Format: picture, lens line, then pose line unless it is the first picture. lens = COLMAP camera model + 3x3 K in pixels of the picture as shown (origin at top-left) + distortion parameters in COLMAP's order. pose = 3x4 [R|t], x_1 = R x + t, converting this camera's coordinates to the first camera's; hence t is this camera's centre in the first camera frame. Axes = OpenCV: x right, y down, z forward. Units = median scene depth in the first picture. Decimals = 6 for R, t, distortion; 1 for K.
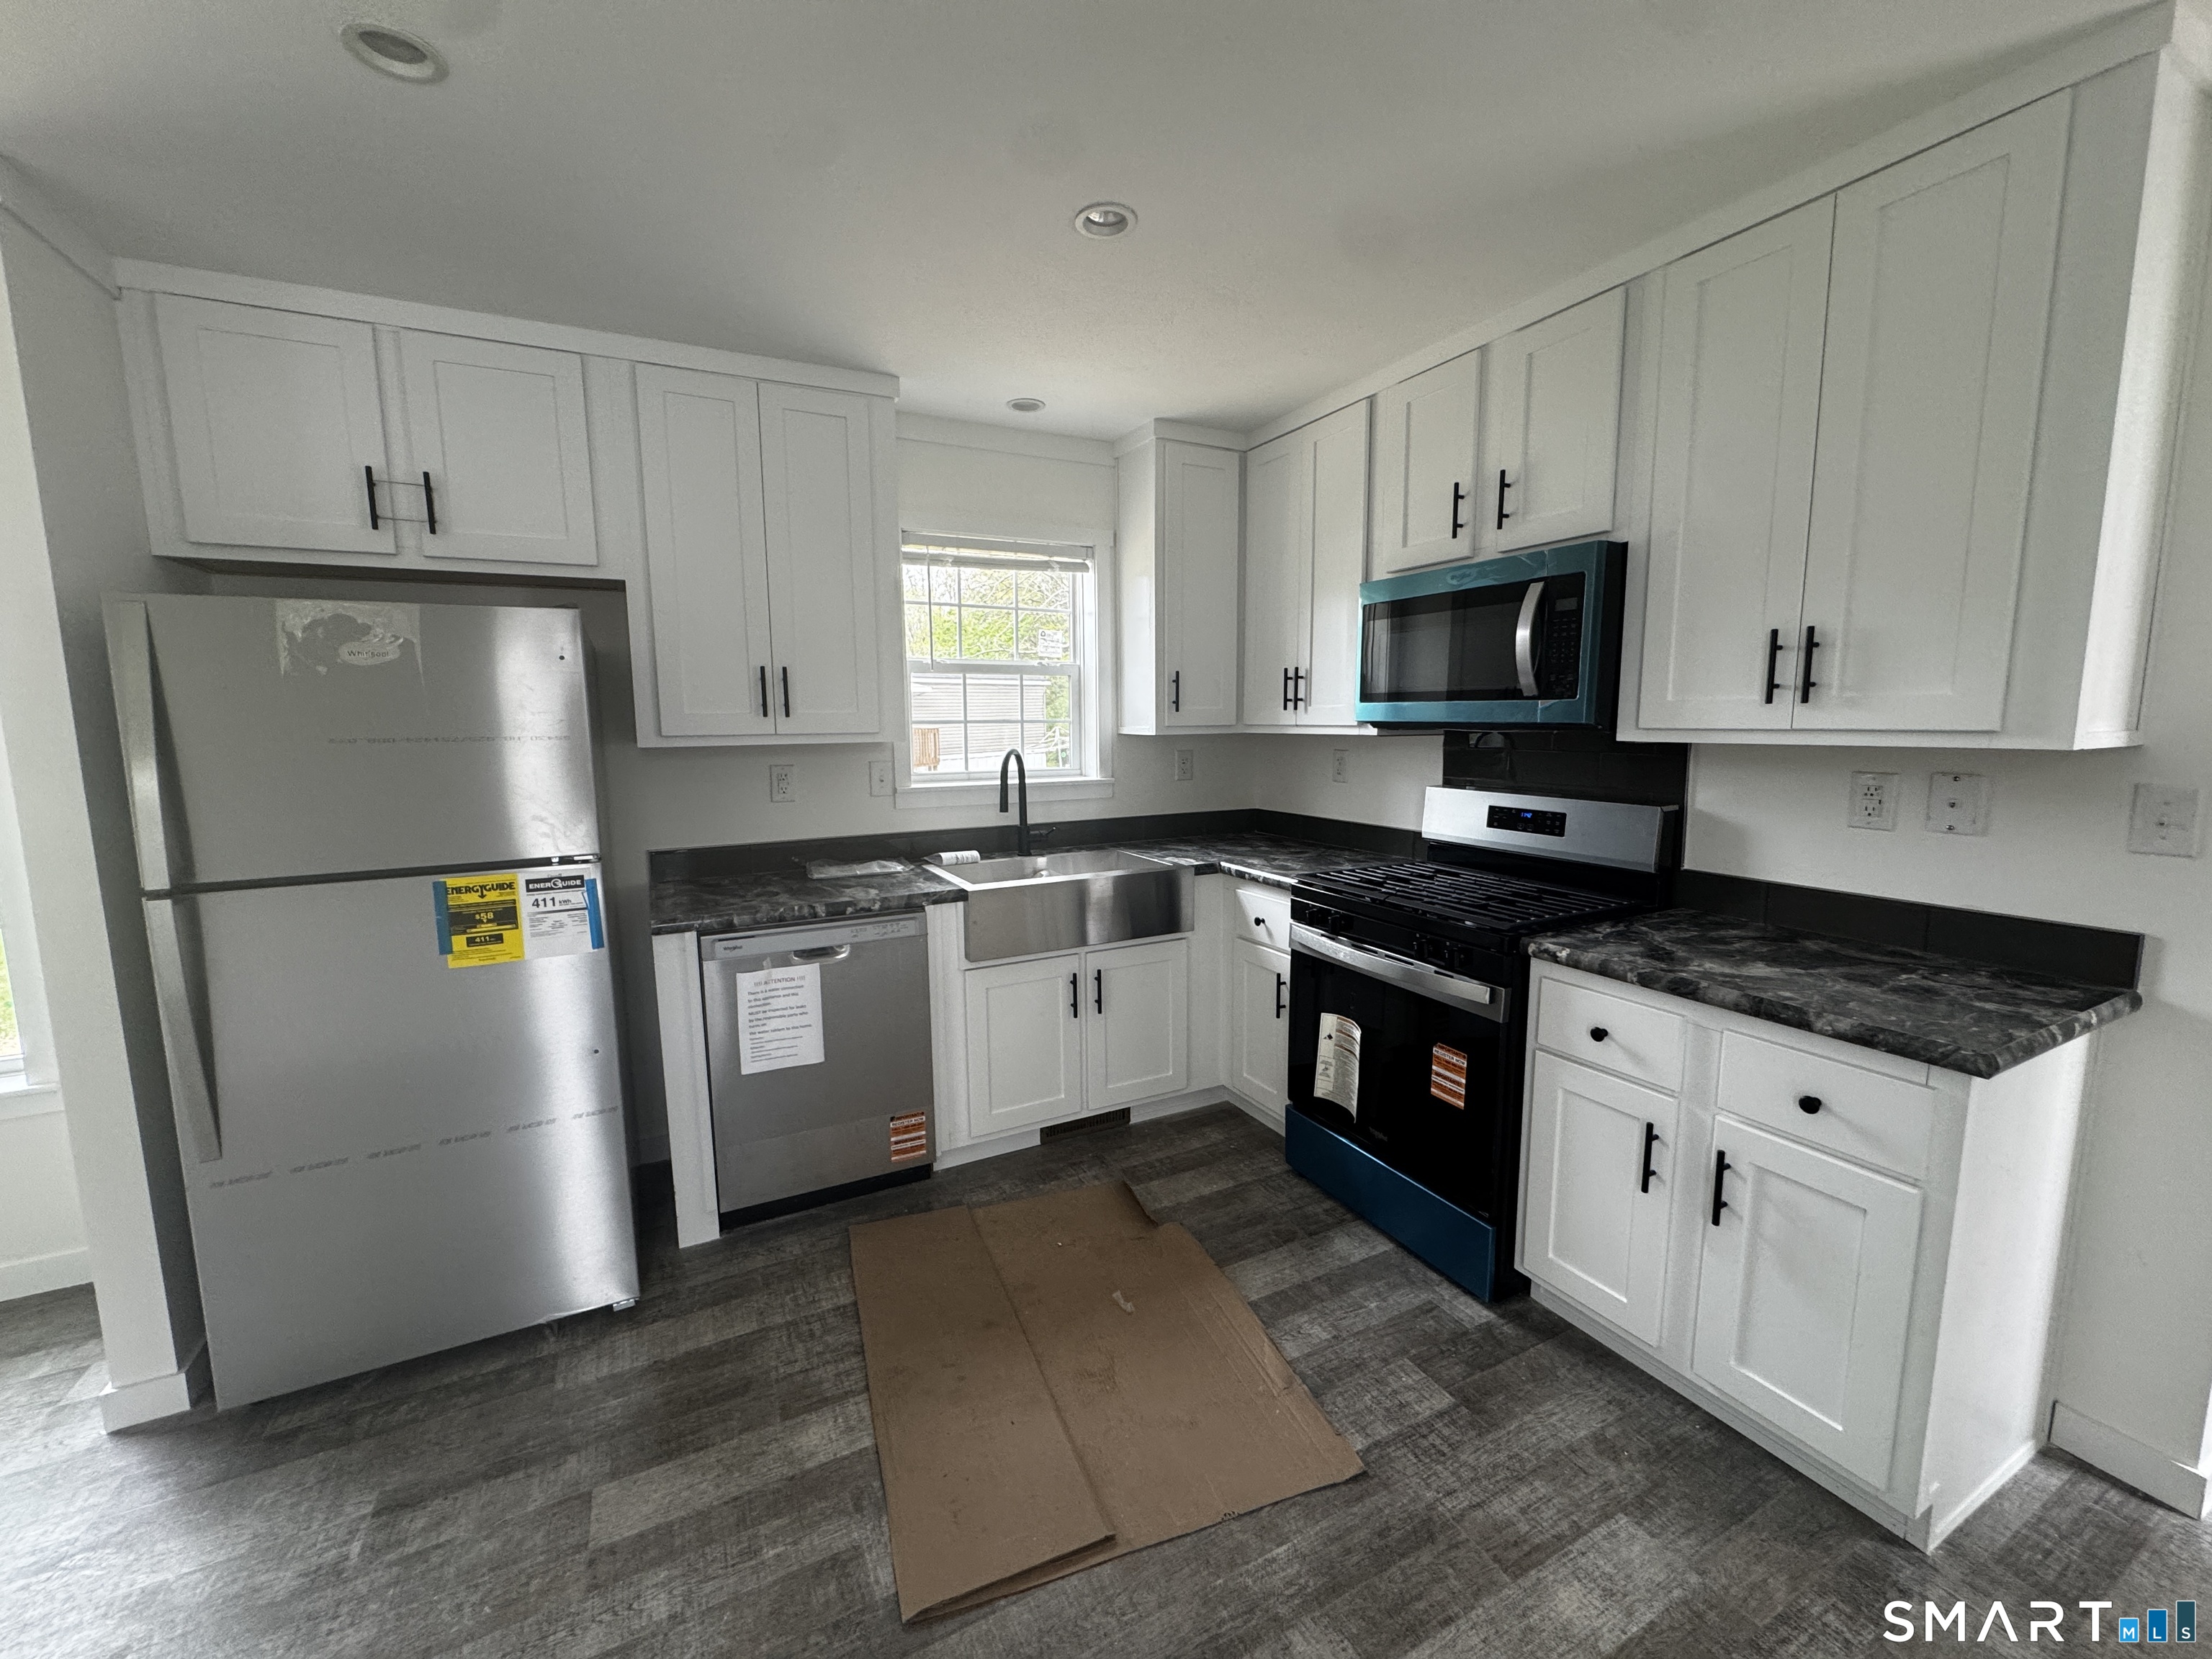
lens RADIAL K [[891.4, 0, 1106.0], [0, 891.4, 829.5], [0, 0, 1]] dist [-0.016871, 0.000001]
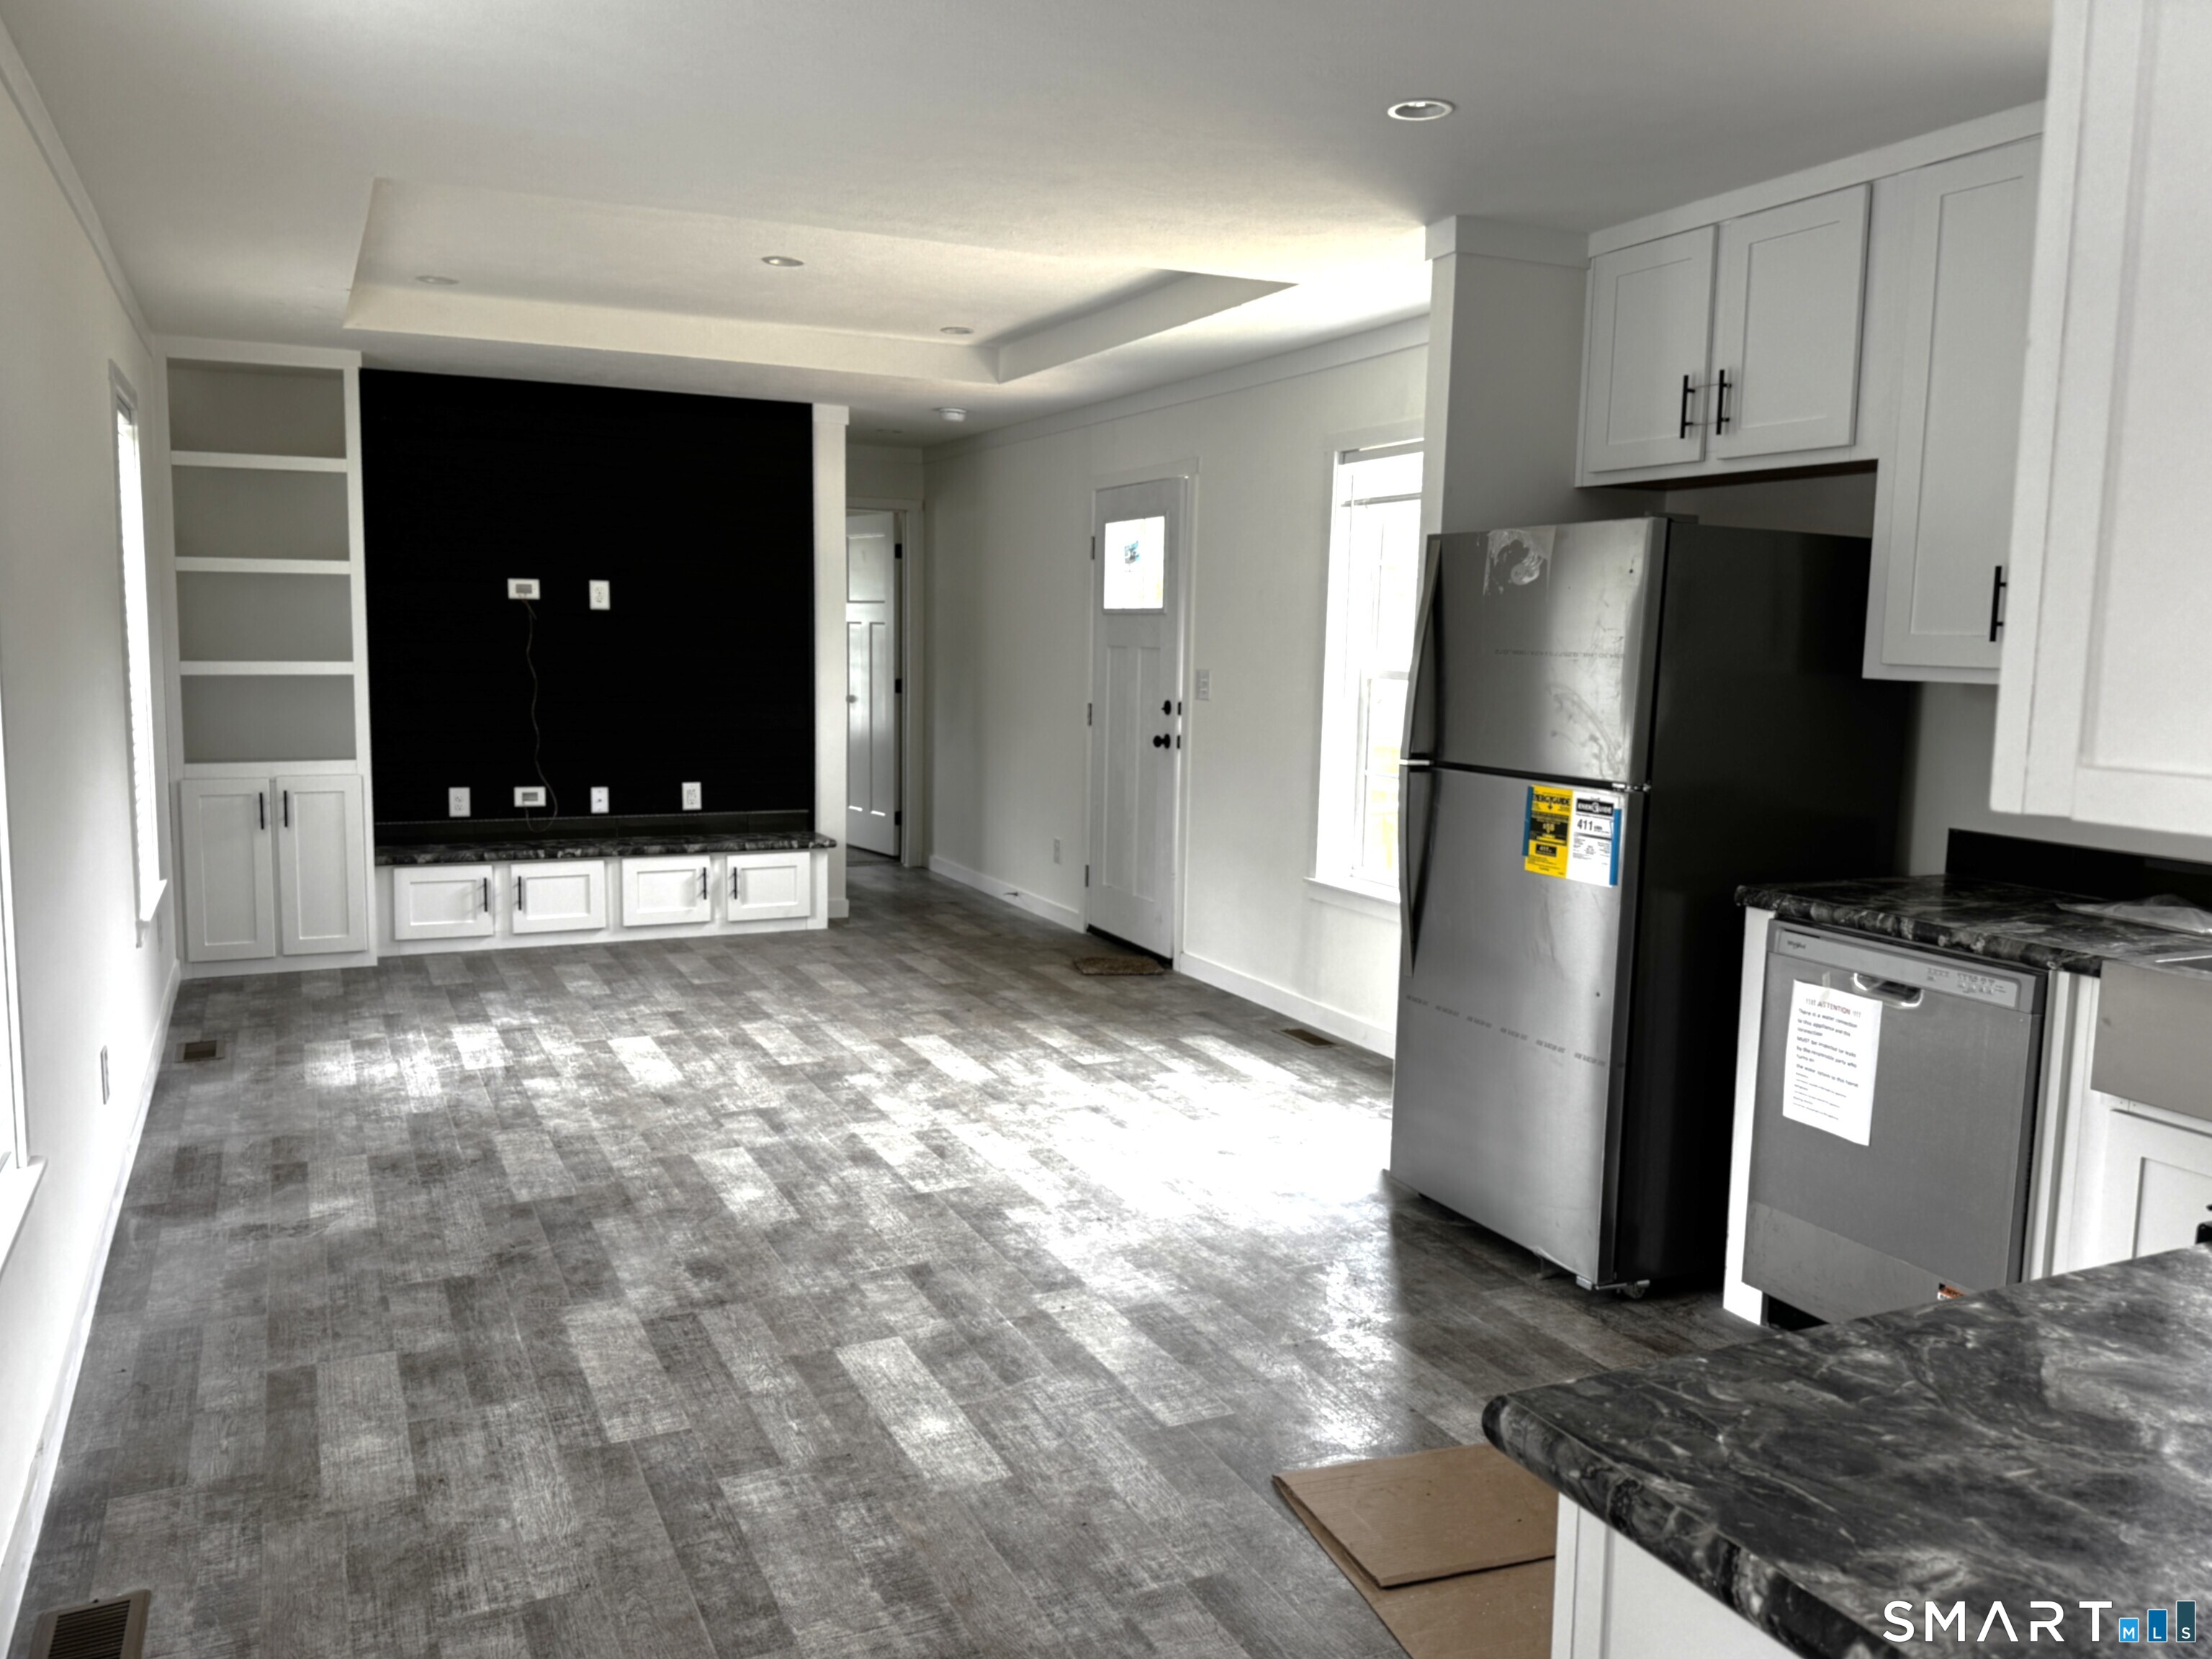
lens RADIAL K [[1790.7, 0, 1106.0], [0, 1790.7, 829.5], [0, 0, 1]] dist [0.063822, -0.000622]
pose [[-0.046253, 0.126794, -0.990850, 1.335588], [-0.148497, 0.980018, 0.132340, -0.094859], [0.987831, 0.153259, -0.026500, 0.527362]]
